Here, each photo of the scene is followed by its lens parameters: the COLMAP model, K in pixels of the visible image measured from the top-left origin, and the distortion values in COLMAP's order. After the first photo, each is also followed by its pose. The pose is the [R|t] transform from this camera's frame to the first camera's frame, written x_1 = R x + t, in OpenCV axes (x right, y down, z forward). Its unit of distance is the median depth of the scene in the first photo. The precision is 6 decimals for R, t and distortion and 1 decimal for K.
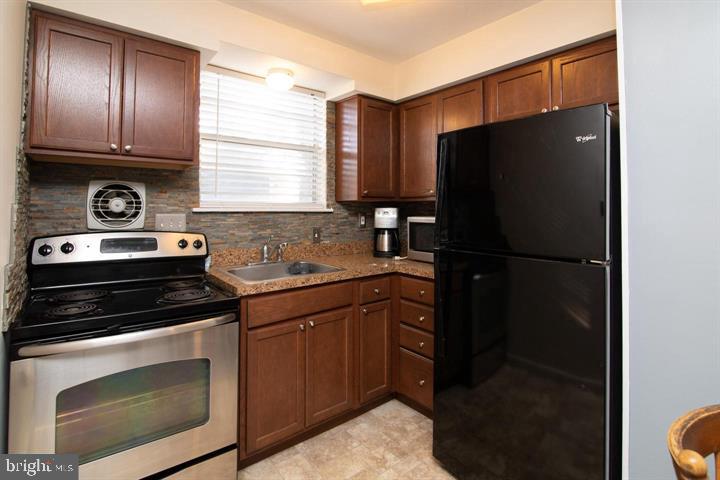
lens RADIAL K [[349.6, 0, 359.3], [0, 349.6, 200.7], [0, 0, 1]] dist [-0.021672, -0.000395]
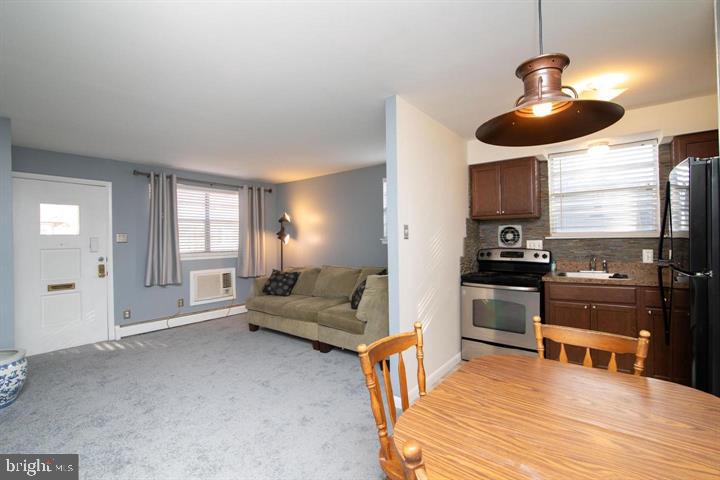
lens RADIAL K [[328.9, 0, 362.7], [0, 328.9, 238.6], [0, 0, 1]] dist [-0.019629, 0.000158]
pose [[0.238216, -0.013388, -0.971120, 1.024619], [0.042086, 0.999108, -0.003451, -0.005531], [0.970300, -0.040048, 0.238567, -0.370351]]
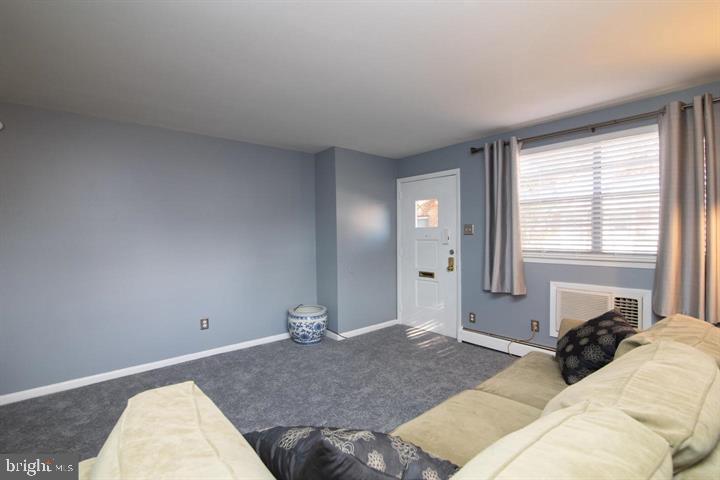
lens RADIAL K [[328.9, 0, 362.7], [0, 328.9, 238.6], [0, 0, 1]] dist [-0.019629, 0.000158]
pose [[-0.999358, 0.005446, -0.035413, -0.859583], [0.005923, 0.999893, -0.013369, -0.010090], [0.035337, -0.013570, -0.999283, 0.524050]]
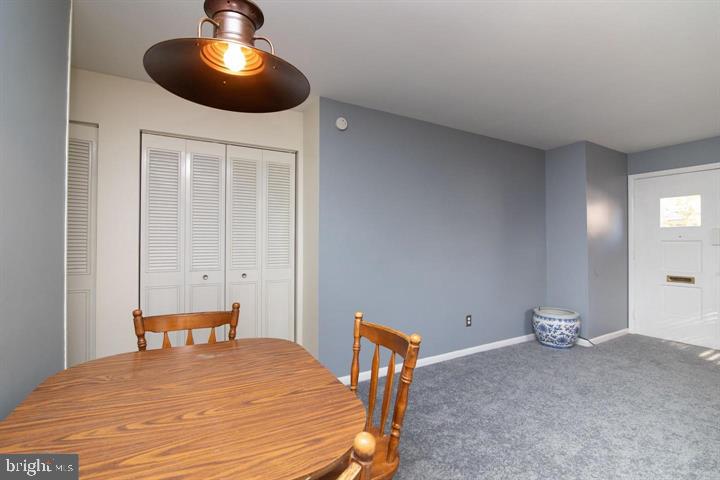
lens RADIAL K [[328.9, 0, 362.7], [0, 328.9, 238.6], [0, 0, 1]] dist [-0.019629, 0.000158]
pose [[-0.987347, -0.005663, 0.158472, 0.243651], [-0.012046, 0.999153, -0.039349, 0.059687], [-0.158115, -0.040760, -0.986579, 0.562963]]
